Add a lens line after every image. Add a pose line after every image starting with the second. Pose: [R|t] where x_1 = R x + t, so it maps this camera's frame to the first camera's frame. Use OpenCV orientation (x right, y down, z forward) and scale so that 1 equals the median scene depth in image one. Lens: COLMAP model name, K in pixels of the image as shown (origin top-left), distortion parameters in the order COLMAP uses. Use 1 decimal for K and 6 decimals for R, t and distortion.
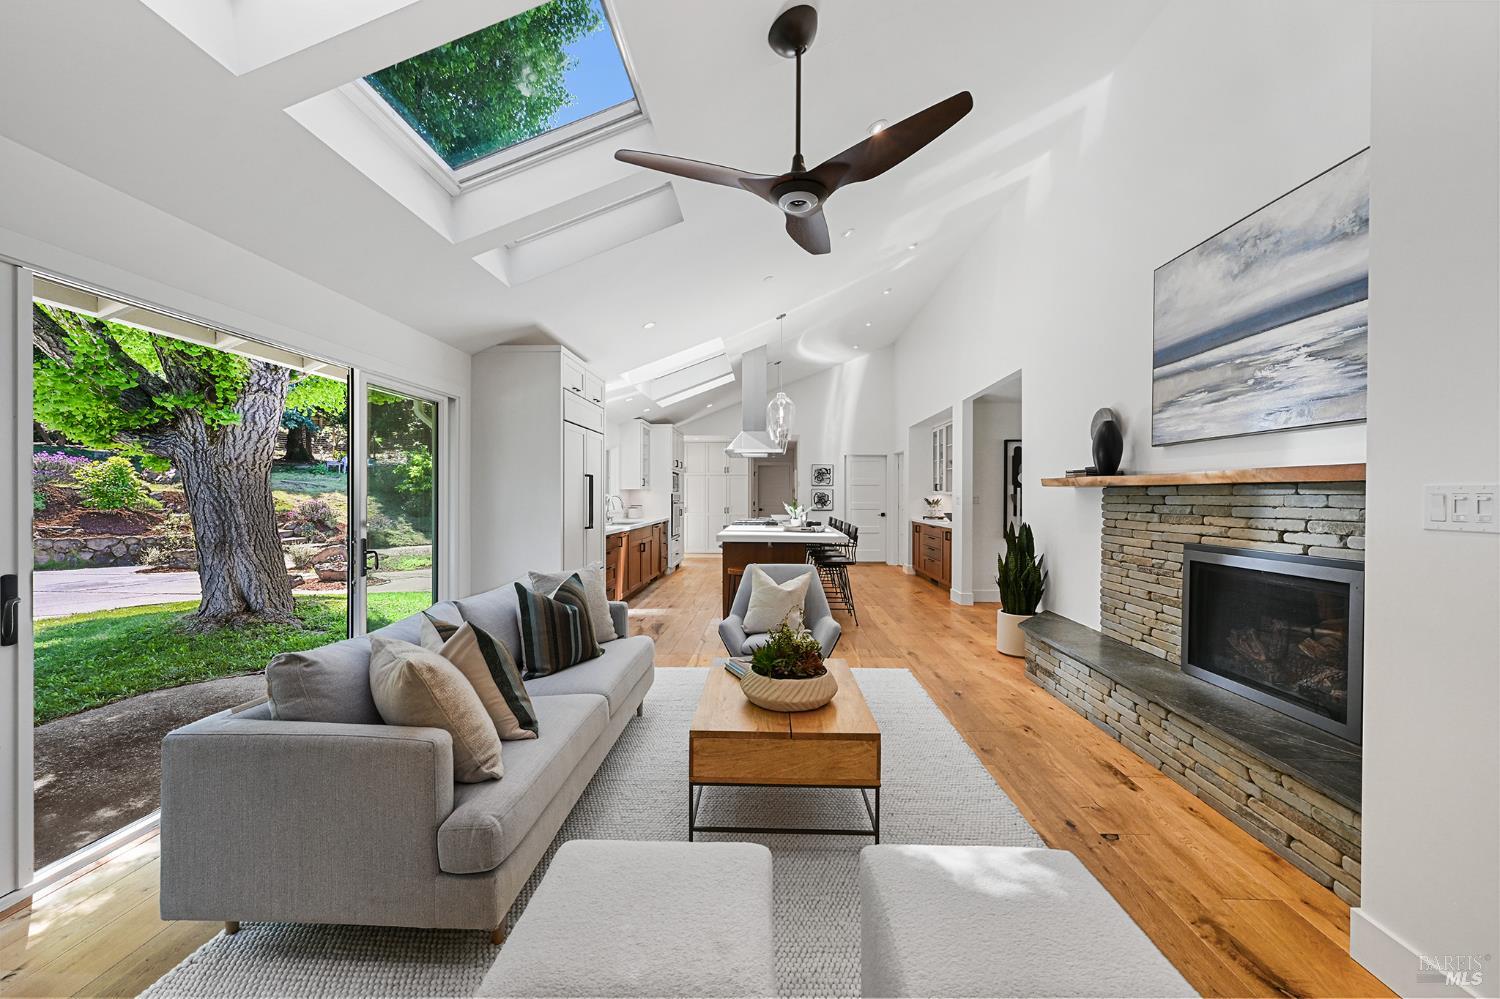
lens RADIAL K [[596.0, 0, 751.5], [0, 596.0, 500.0], [0, 0, 1]] dist [-0.000536, -0.000098]
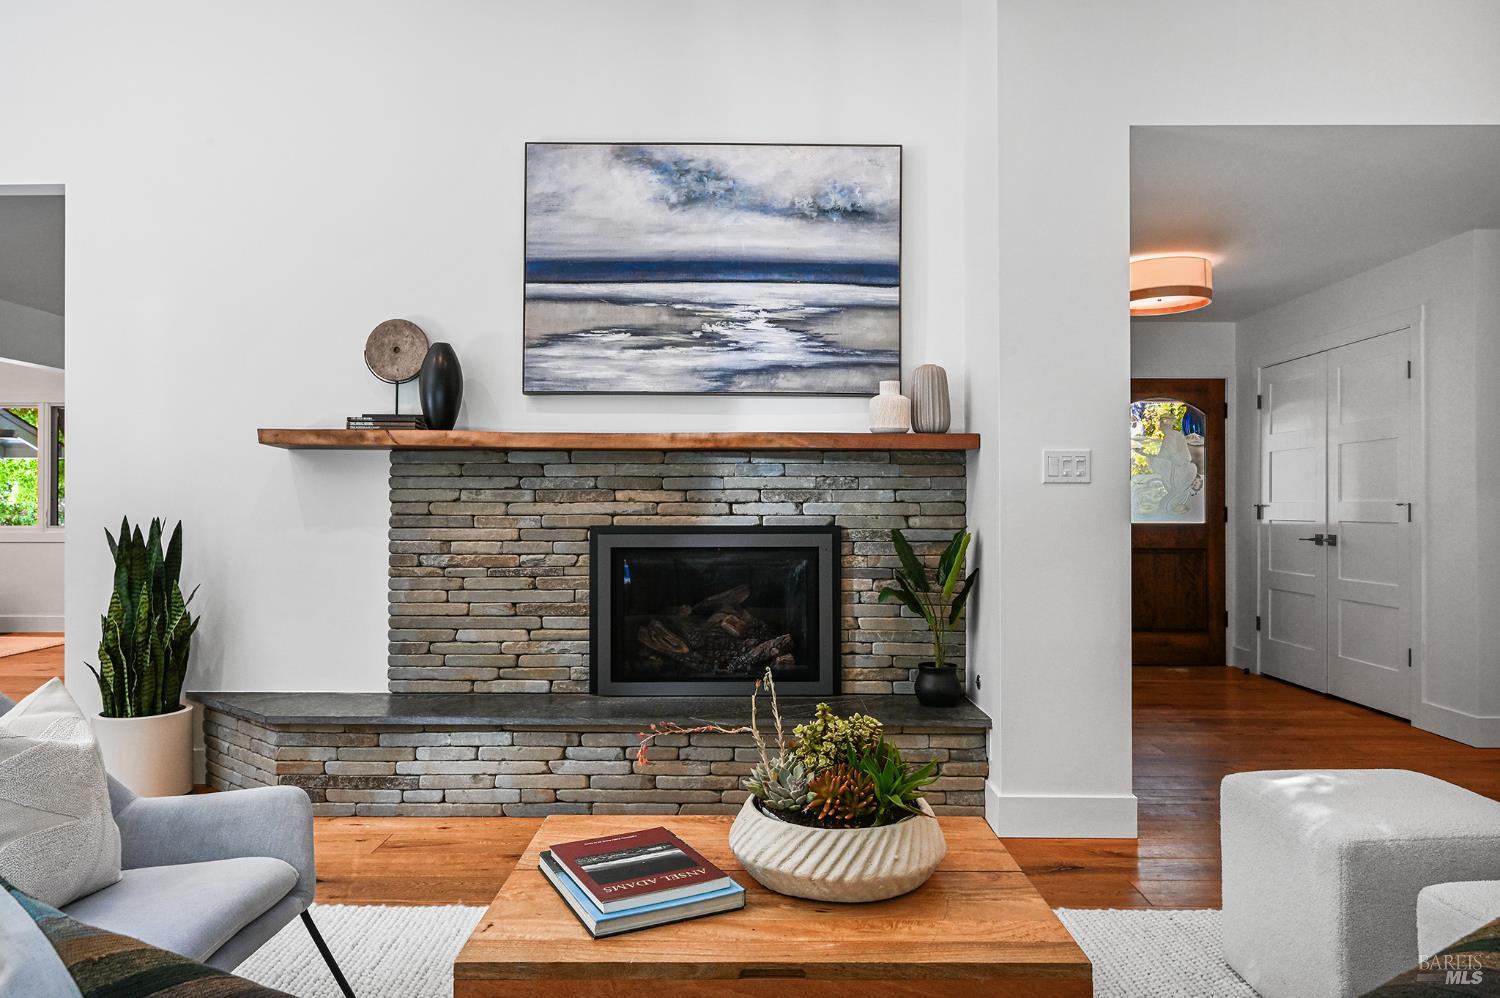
lens RADIAL K [[965.4, 0, 750.4], [0, 965.4, 499.3], [0, 0, 1]] dist [-0.007384, 0.000137]
pose [[-0.040748, 0.005157, 0.999156, -0.545108], [0.006973, 0.999964, -0.004877, 0.048709], [-0.999145, 0.006768, -0.040782, 0.917674]]
